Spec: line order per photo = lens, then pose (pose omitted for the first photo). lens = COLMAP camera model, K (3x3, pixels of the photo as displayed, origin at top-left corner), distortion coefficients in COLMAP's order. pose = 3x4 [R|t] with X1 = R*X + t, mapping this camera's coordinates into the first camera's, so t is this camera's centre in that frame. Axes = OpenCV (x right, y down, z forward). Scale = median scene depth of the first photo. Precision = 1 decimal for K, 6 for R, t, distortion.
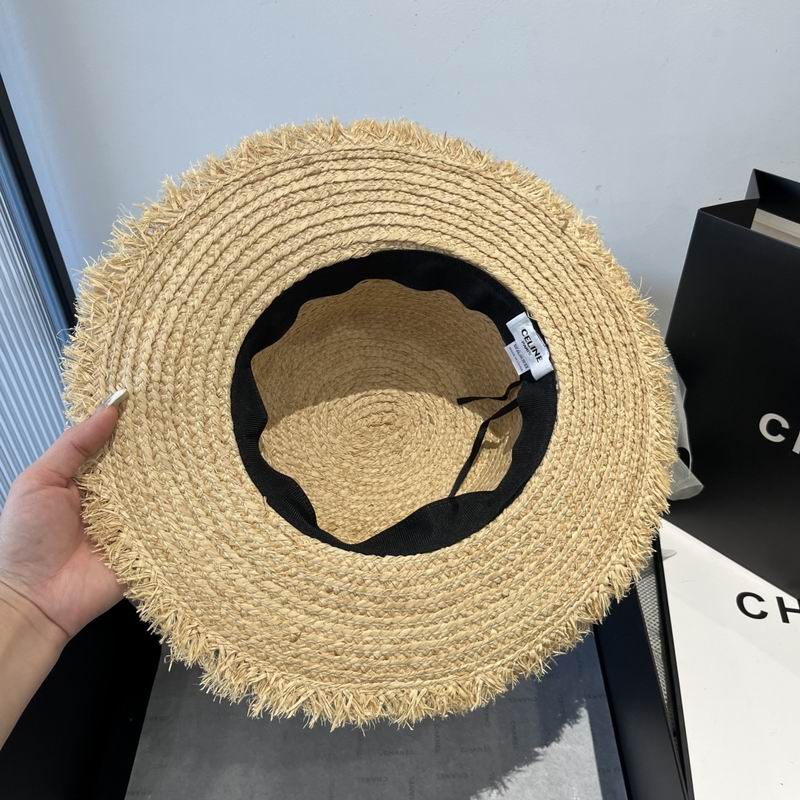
lens RADIAL K [[788.9, 0, 407.1], [0, 788.9, 399.5], [0, 0, 1]] dist [0.020543, -0.091186]
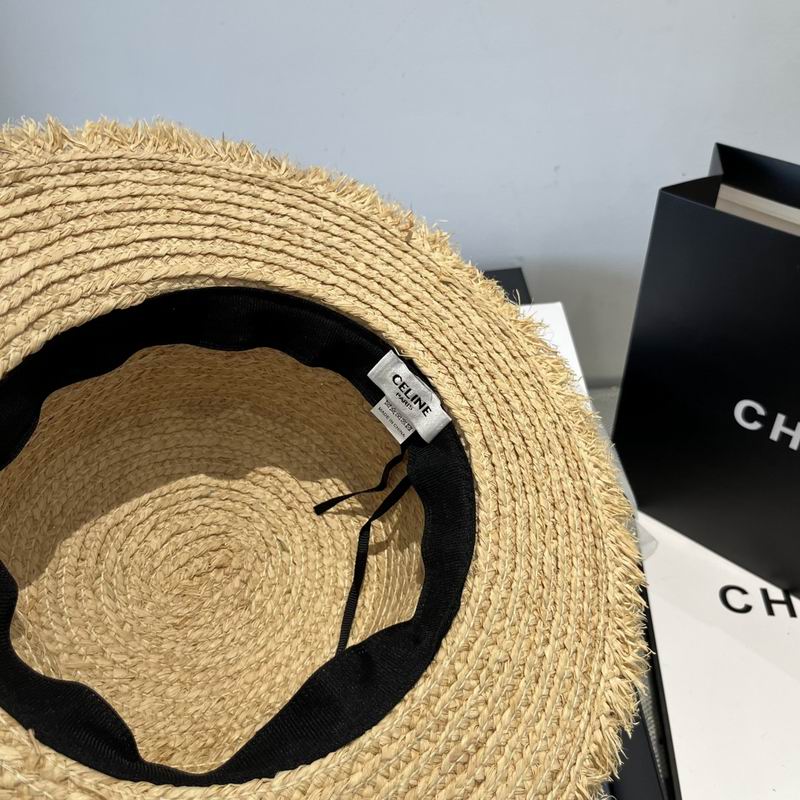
lens RADIAL K [[788.9, 0, 407.1], [0, 788.9, 399.5], [0, 0, 1]] dist [0.020543, -0.091186]
pose [[0.940944, -0.190430, 0.279929, -0.040444], [0.242001, 0.956530, -0.162746, 0.047529], [-0.236769, 0.220878, 0.946125, 0.346203]]
